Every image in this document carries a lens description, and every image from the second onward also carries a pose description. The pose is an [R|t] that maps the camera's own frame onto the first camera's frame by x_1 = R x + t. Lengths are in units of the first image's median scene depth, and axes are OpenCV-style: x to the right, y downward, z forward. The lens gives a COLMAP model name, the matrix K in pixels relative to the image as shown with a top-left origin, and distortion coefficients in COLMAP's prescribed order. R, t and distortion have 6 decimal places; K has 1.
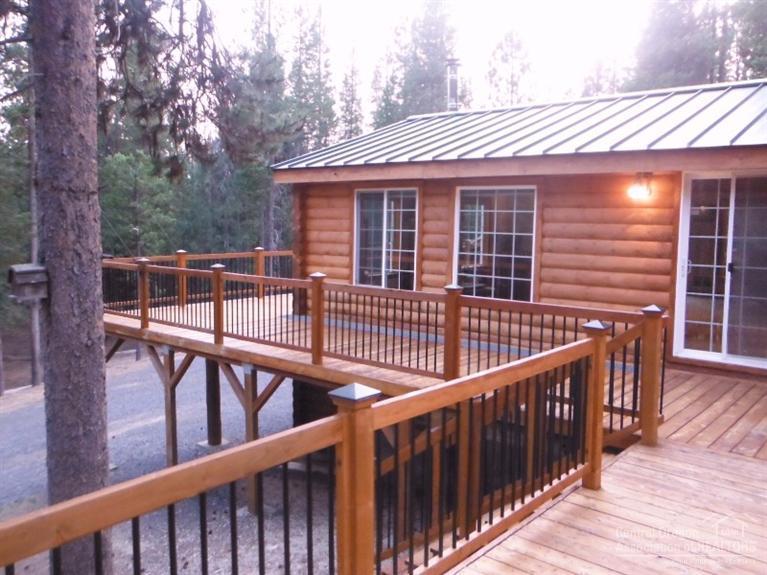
lens RADIAL K [[647.6, 0, 384.6], [0, 647.6, 290.3], [0, 0, 1]] dist [-0.033676, 0.014281]
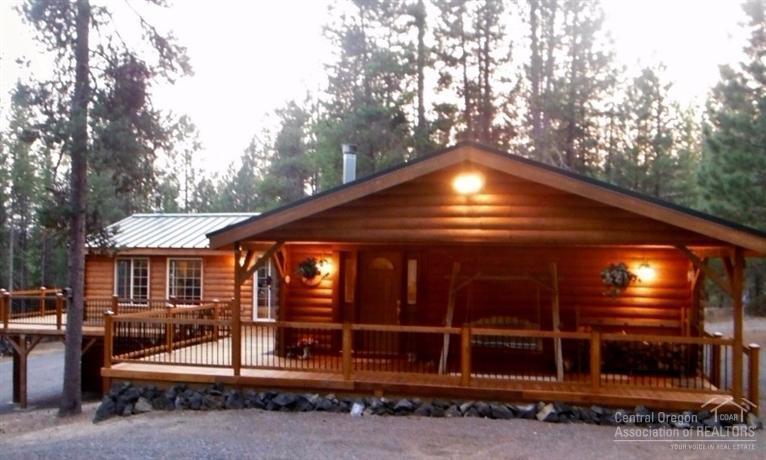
lens RADIAL K [[680.8, 0, 383.6], [0, 680.8, 234.8], [0, 0, 1]] dist [0.006428, -0.005050]
pose [[0.888007, 0.013211, 0.459641, -0.313911], [0.053060, 0.989966, -0.130963, 0.114218], [-0.456759, 0.140685, 0.878396, -1.460142]]
